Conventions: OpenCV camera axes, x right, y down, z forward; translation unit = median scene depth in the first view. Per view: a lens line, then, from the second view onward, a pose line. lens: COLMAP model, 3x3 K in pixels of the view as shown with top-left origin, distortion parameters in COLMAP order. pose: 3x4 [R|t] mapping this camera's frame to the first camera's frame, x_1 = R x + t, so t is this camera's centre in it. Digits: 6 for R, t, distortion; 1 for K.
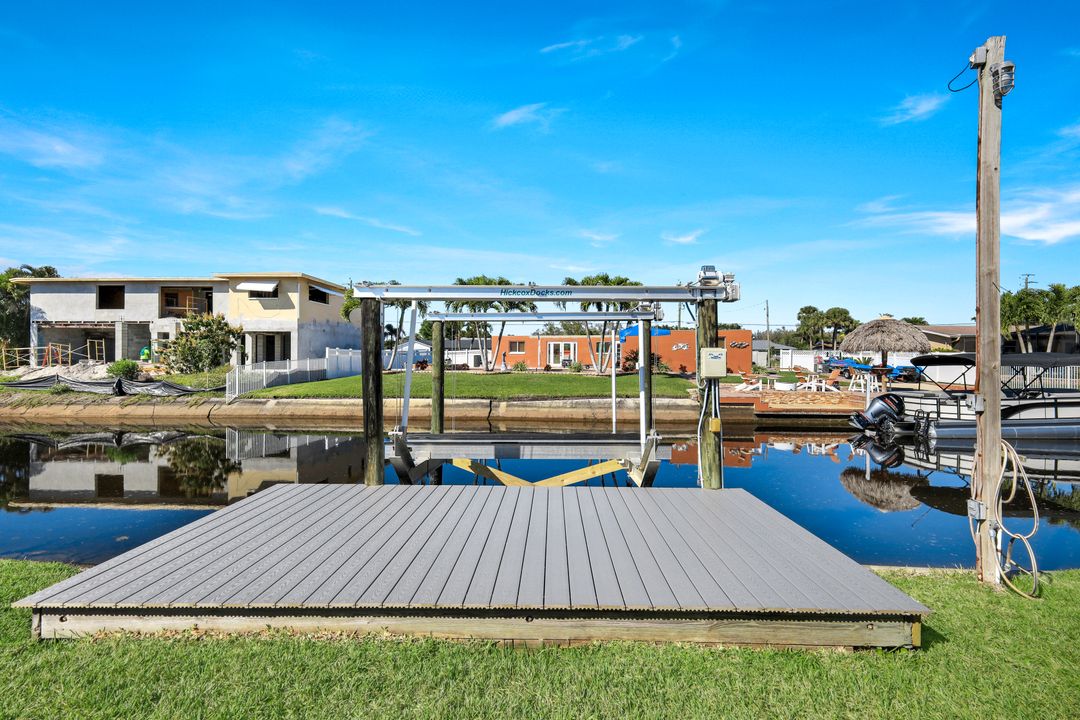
lens RADIAL K [[473.0, 0, 537.0], [0, 473.0, 359.1], [0, 0, 1]] dist [0.011646, 0.001623]
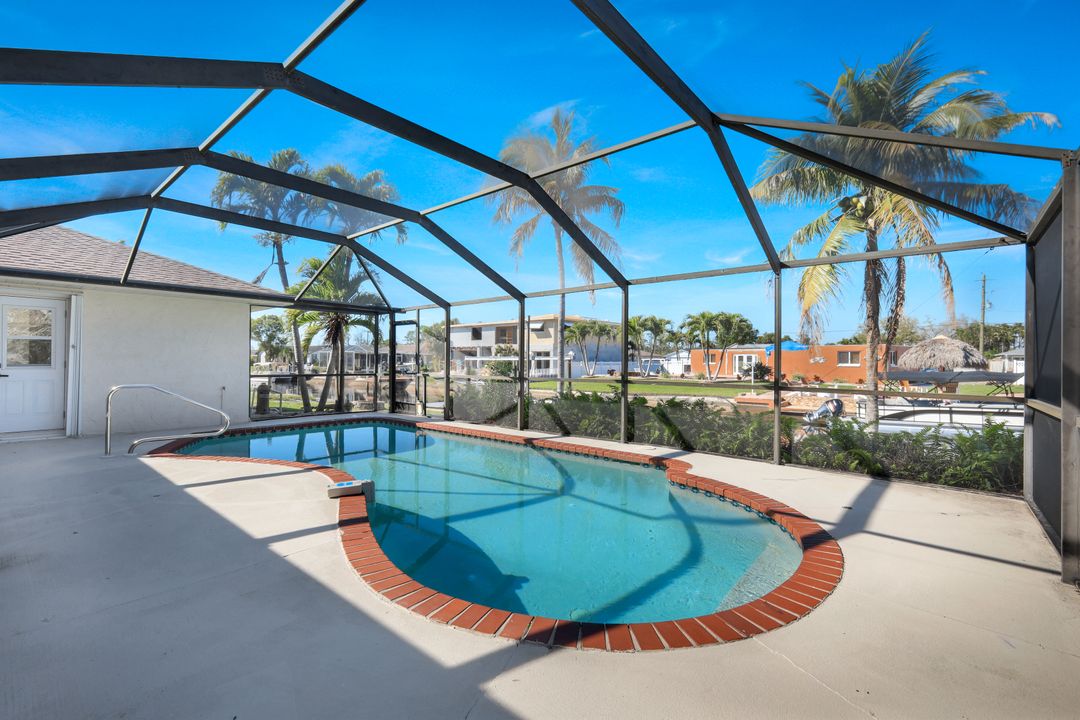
lens RADIAL K [[473.0, 0, 537.9], [0, 473.0, 358.8], [0, 0, 1]] dist [0.011646, 0.001623]
pose [[0.787760, -0.002925, -0.615976, 0.724177], [-0.002964, 0.999959, -0.008538, -0.025828], [0.615975, 0.008552, 0.787719, -0.519826]]
